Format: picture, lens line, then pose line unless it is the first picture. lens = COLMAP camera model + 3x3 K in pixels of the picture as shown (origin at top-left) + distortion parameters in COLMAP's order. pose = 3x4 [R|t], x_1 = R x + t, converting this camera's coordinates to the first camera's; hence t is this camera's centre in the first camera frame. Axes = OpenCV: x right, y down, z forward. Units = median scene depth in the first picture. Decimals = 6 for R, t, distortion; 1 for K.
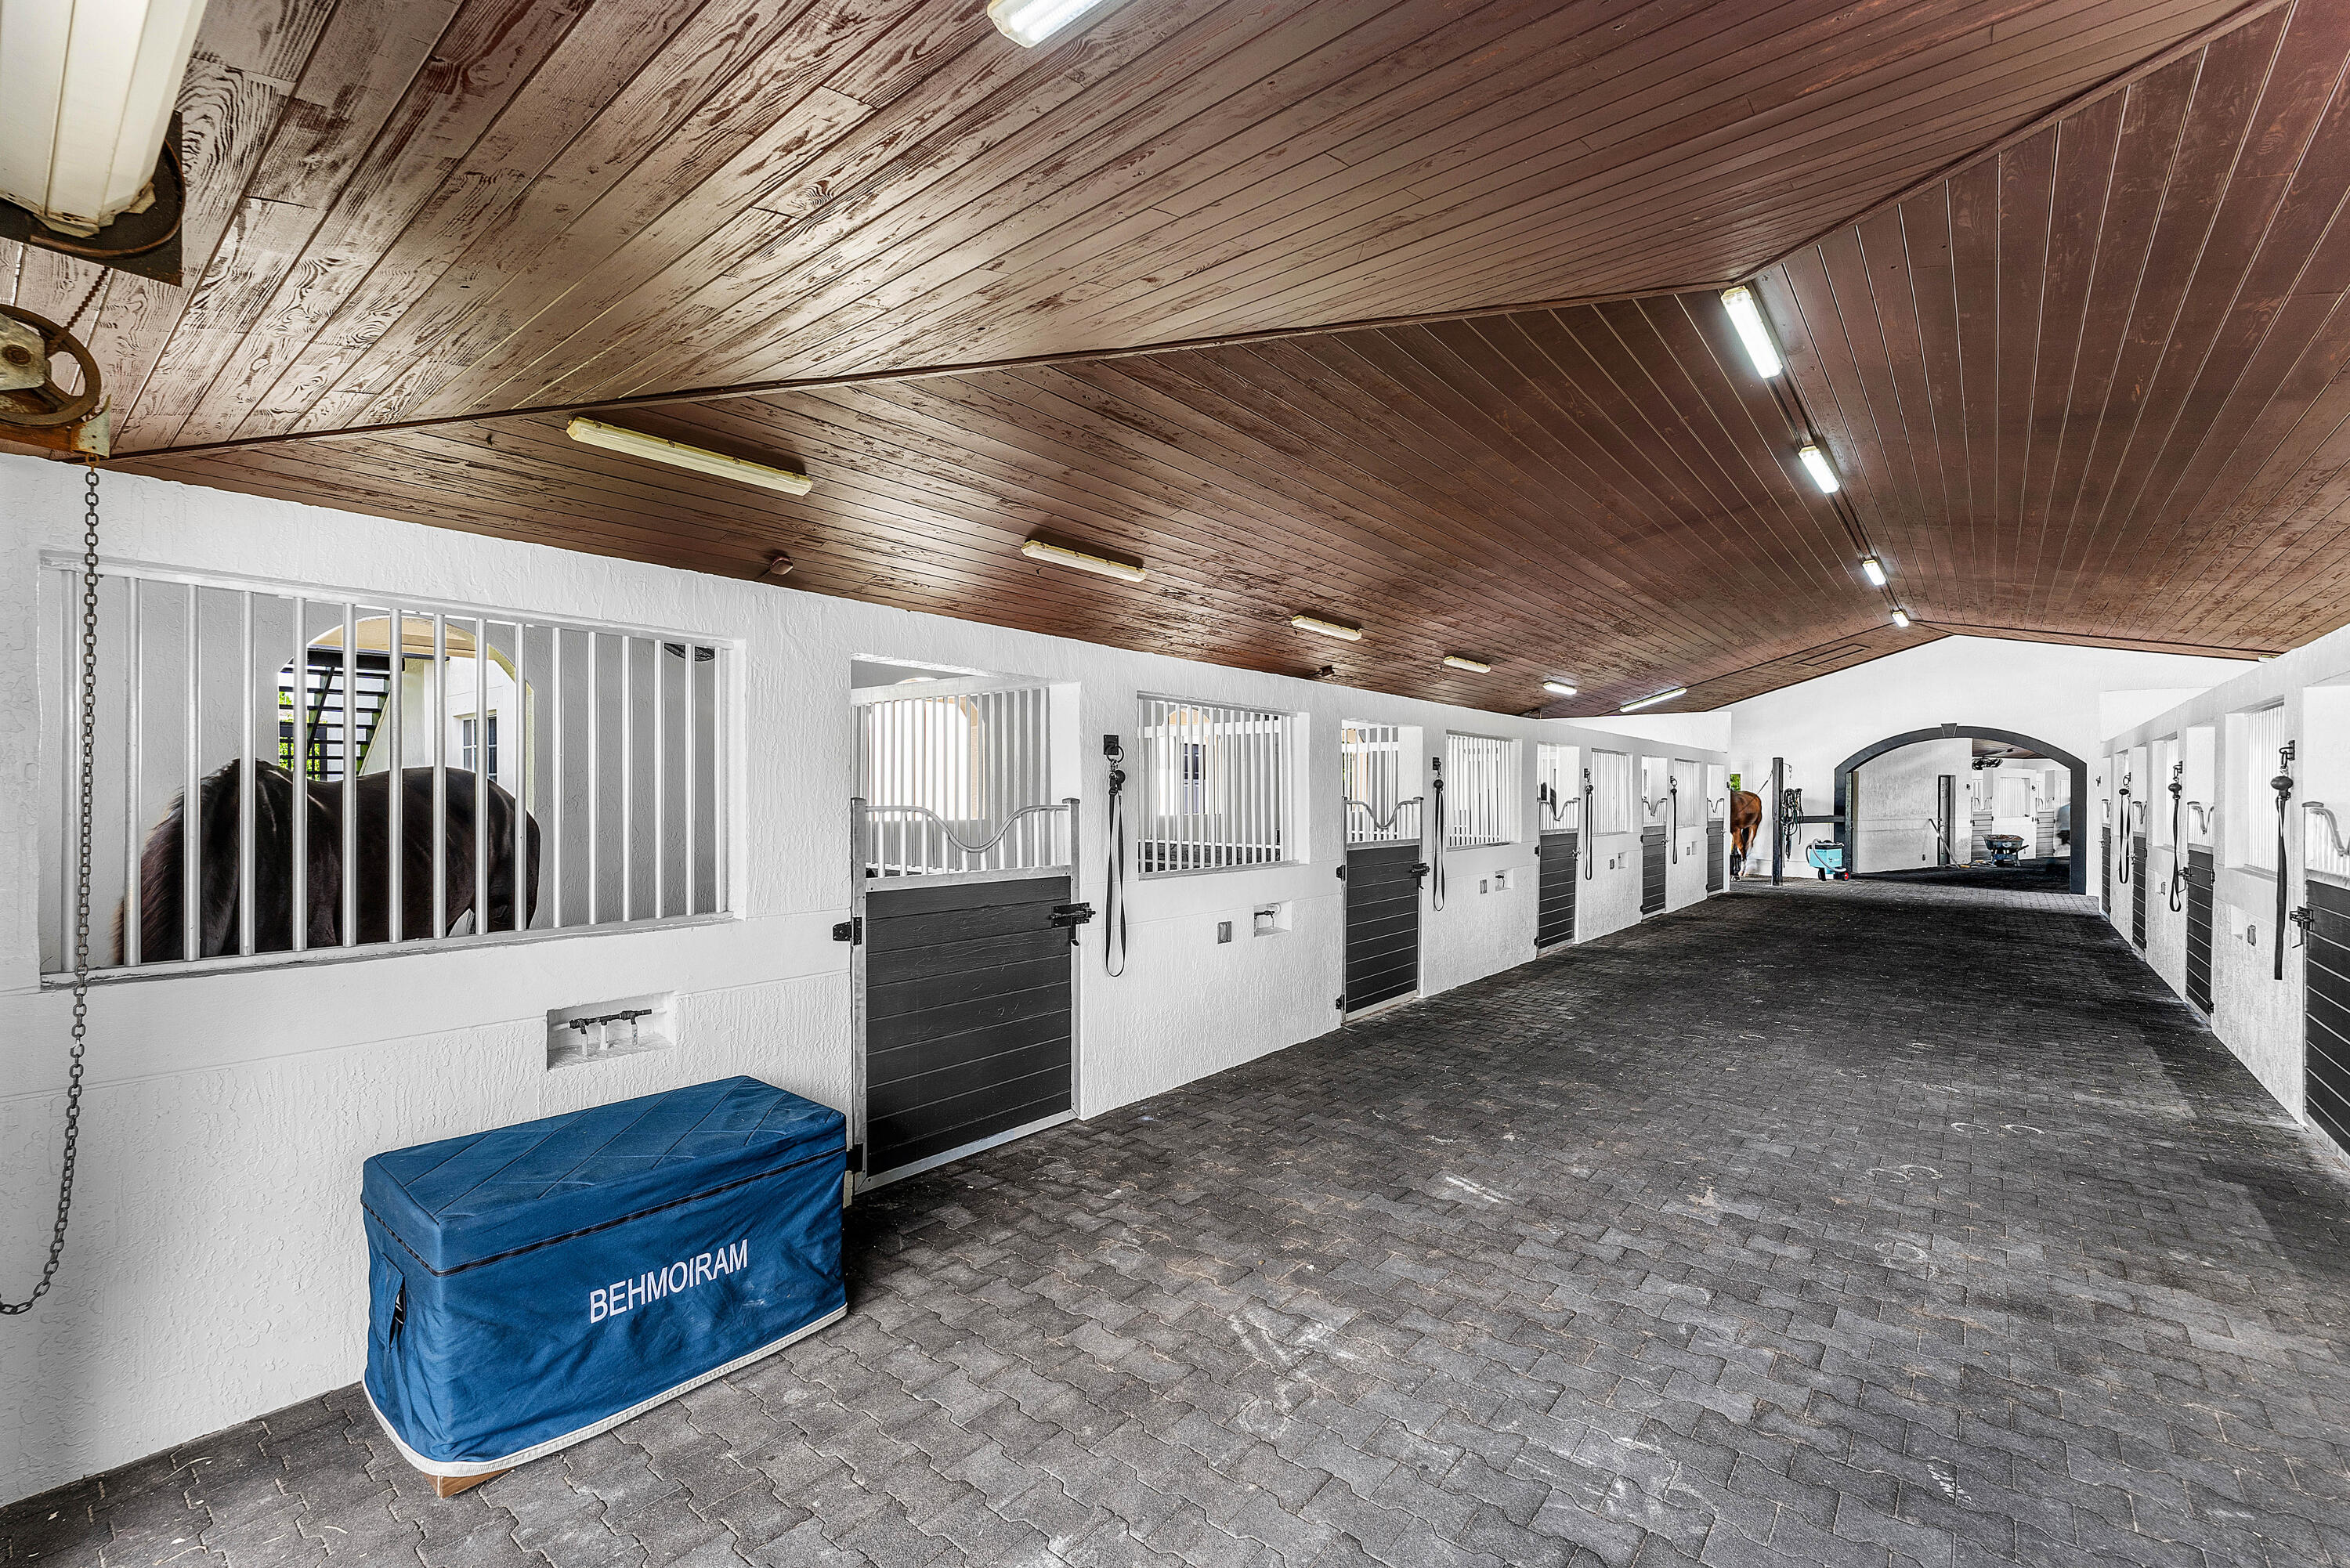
lens RADIAL K [[988.4, 0, 1175.0], [0, 988.4, 784.0], [0, 0, 1]] dist [0.000994, 0.000404]
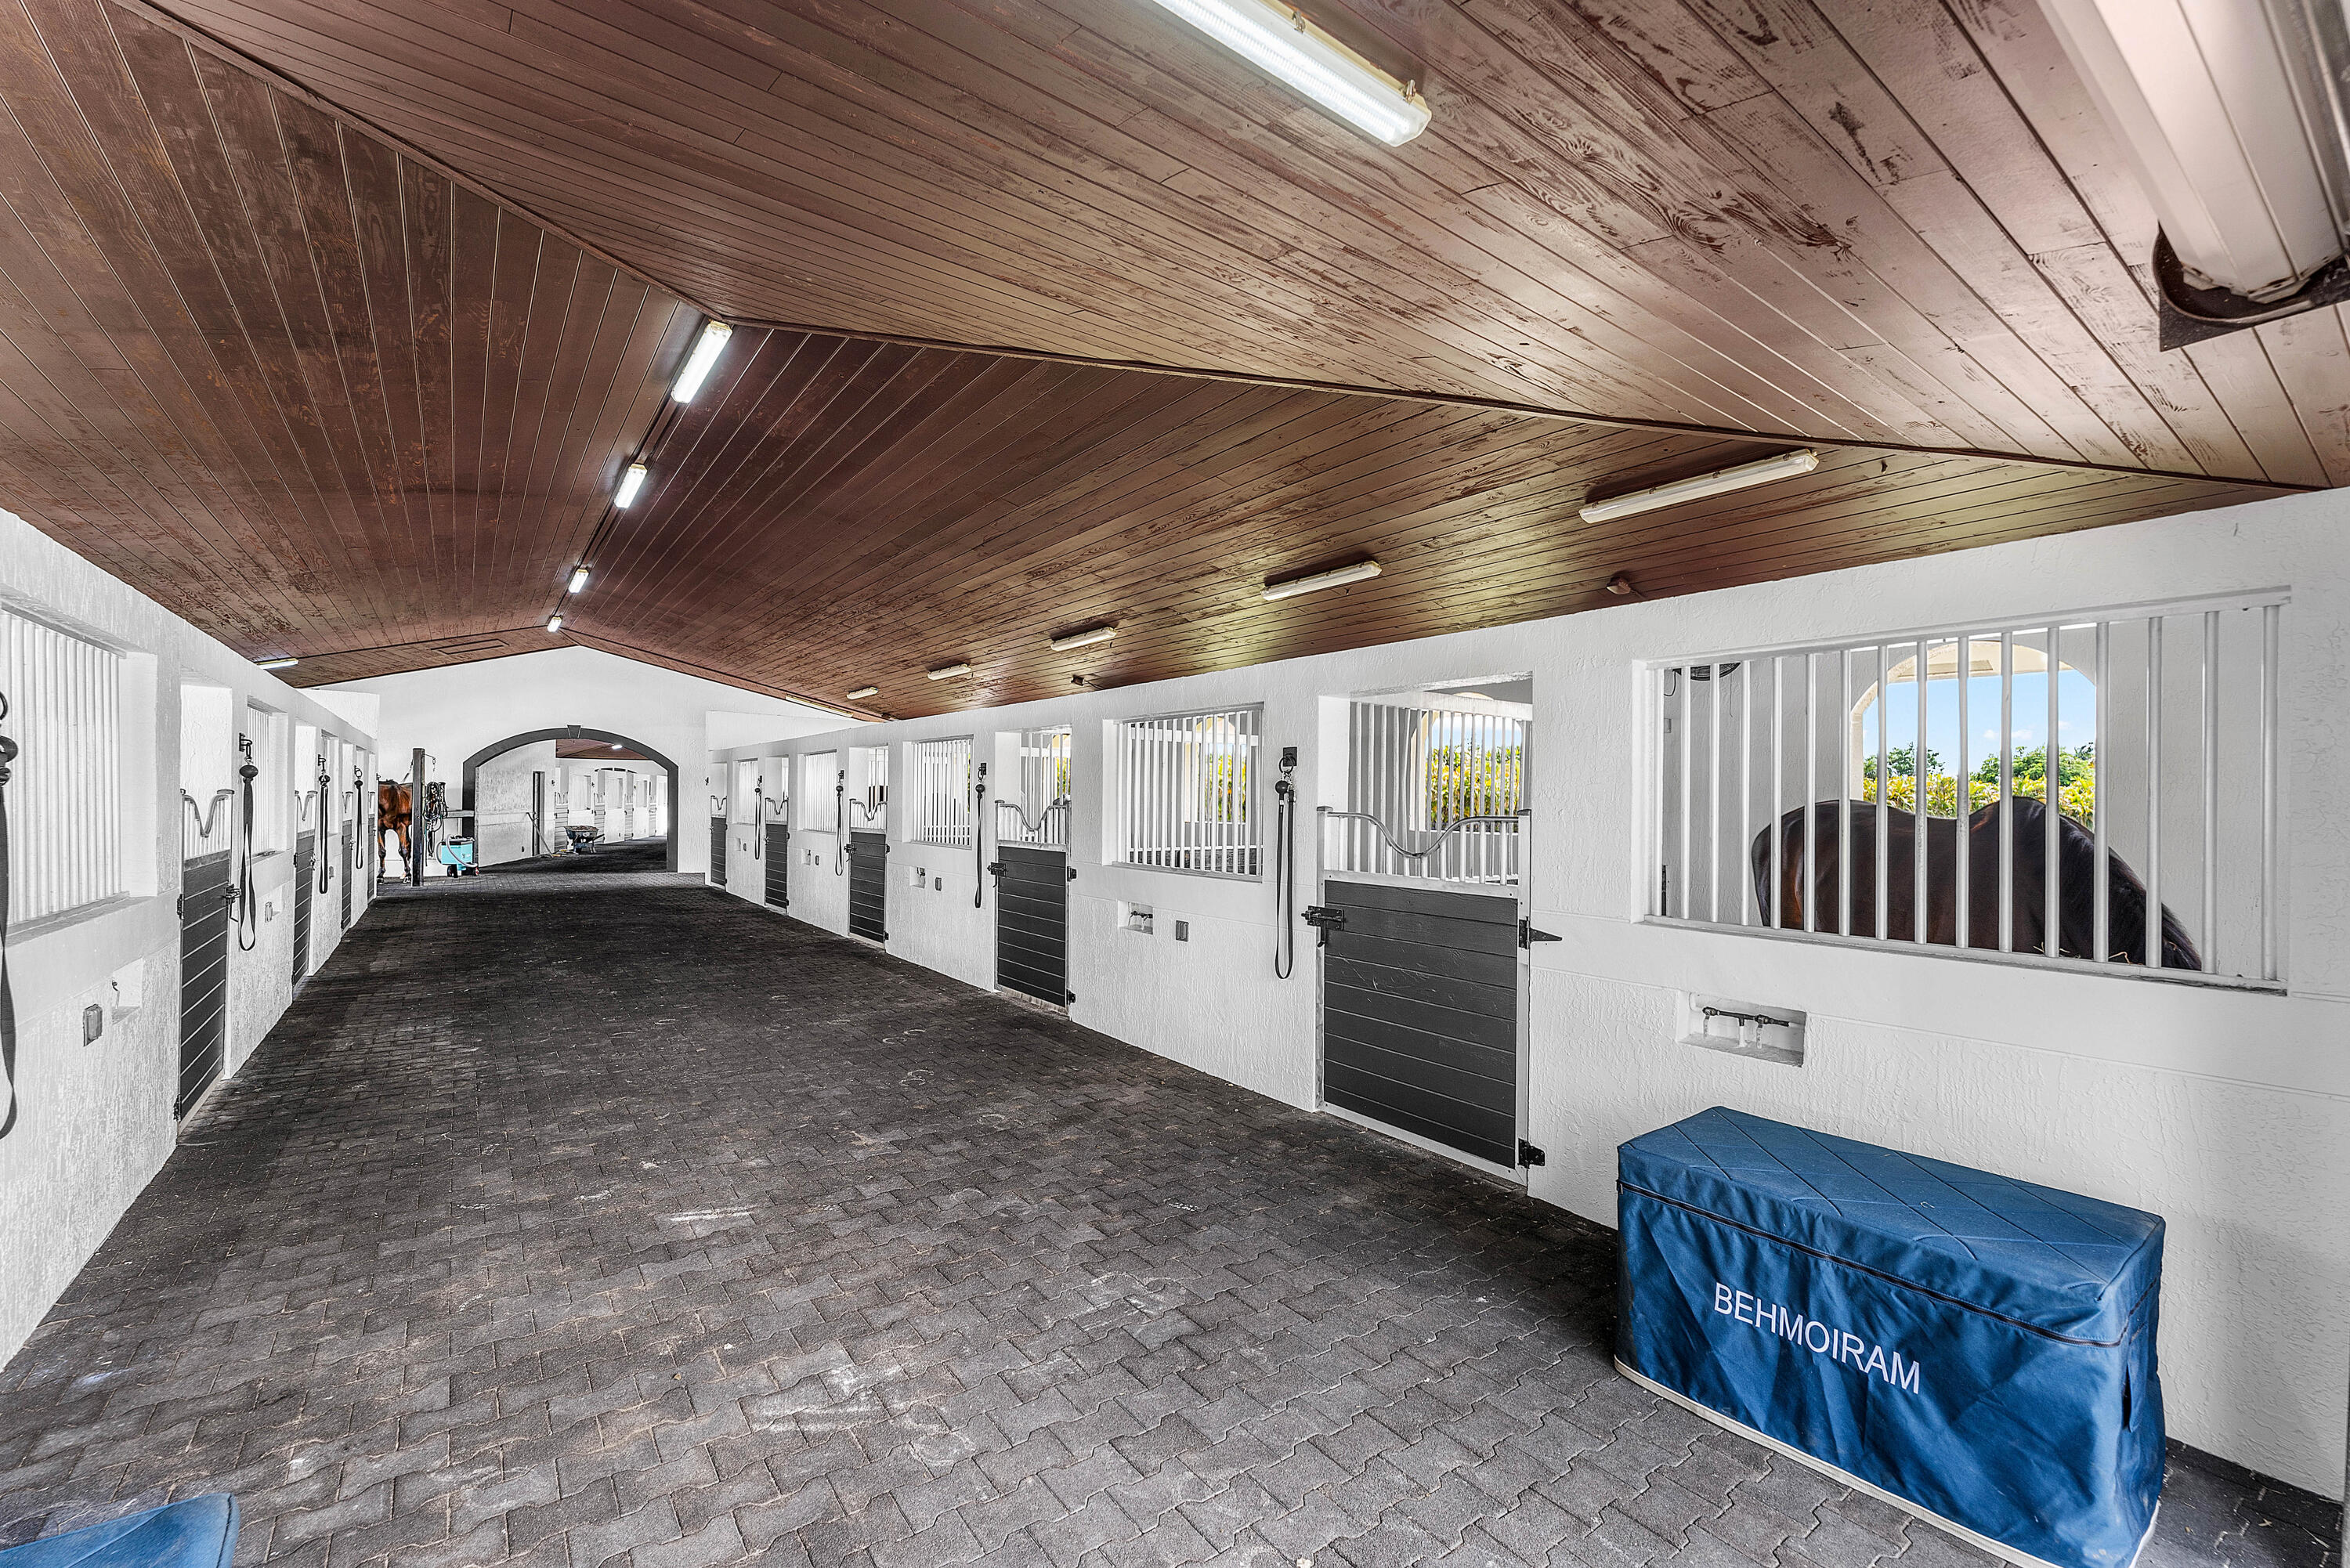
lens RADIAL K [[987.9, 0, 1172.1], [0, 987.9, 810.2], [0, 0, 1]] dist [0.000707, -0.000021]
pose [[0.250645, -0.010126, 0.968026, -0.456296], [-0.022782, 0.999607, 0.016355, 0.000223], [-0.967811, -0.026153, 0.250316, 0.327332]]
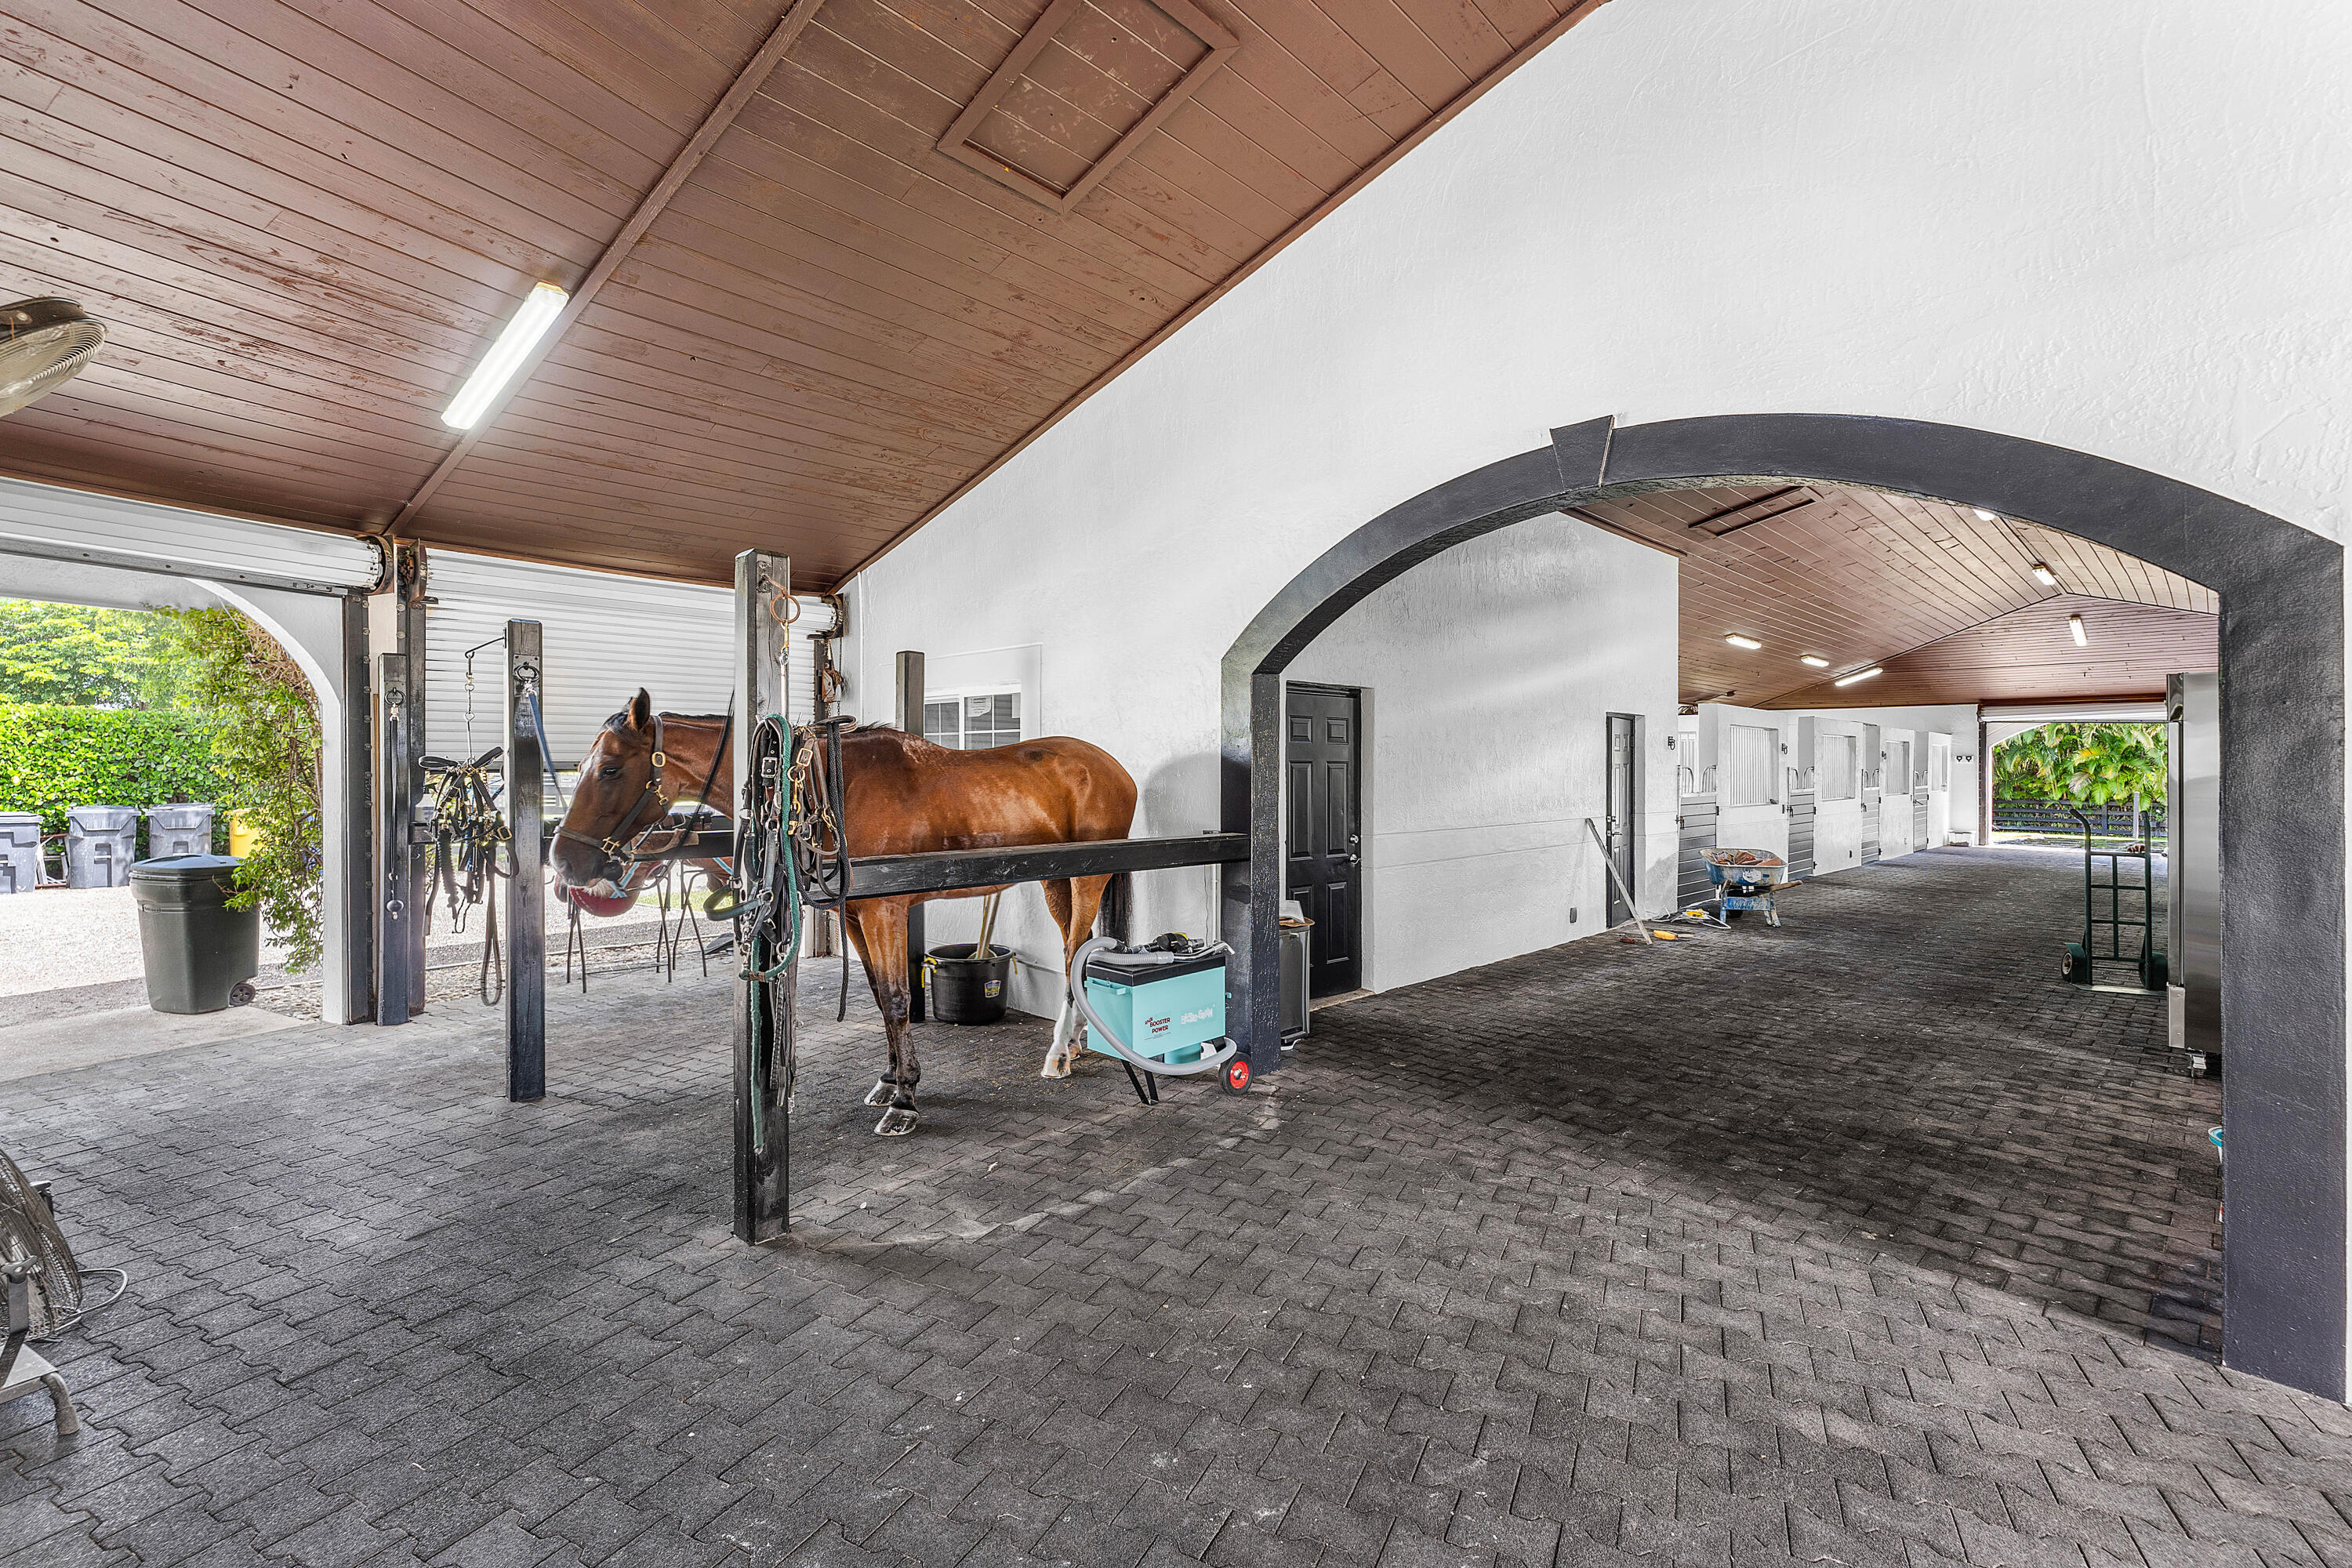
lens RADIAL K [[933.7, 0, 1176.0], [0, 933.7, 784.0], [0, 0, 1]] dist [0.000127, 0.000036]
pose [[0.983938, -0.011363, 0.178147, 2.660474], [0.007812, 0.999757, 0.020621, 0.059074], [-0.178338, -0.018898, 0.983788, 3.282369]]
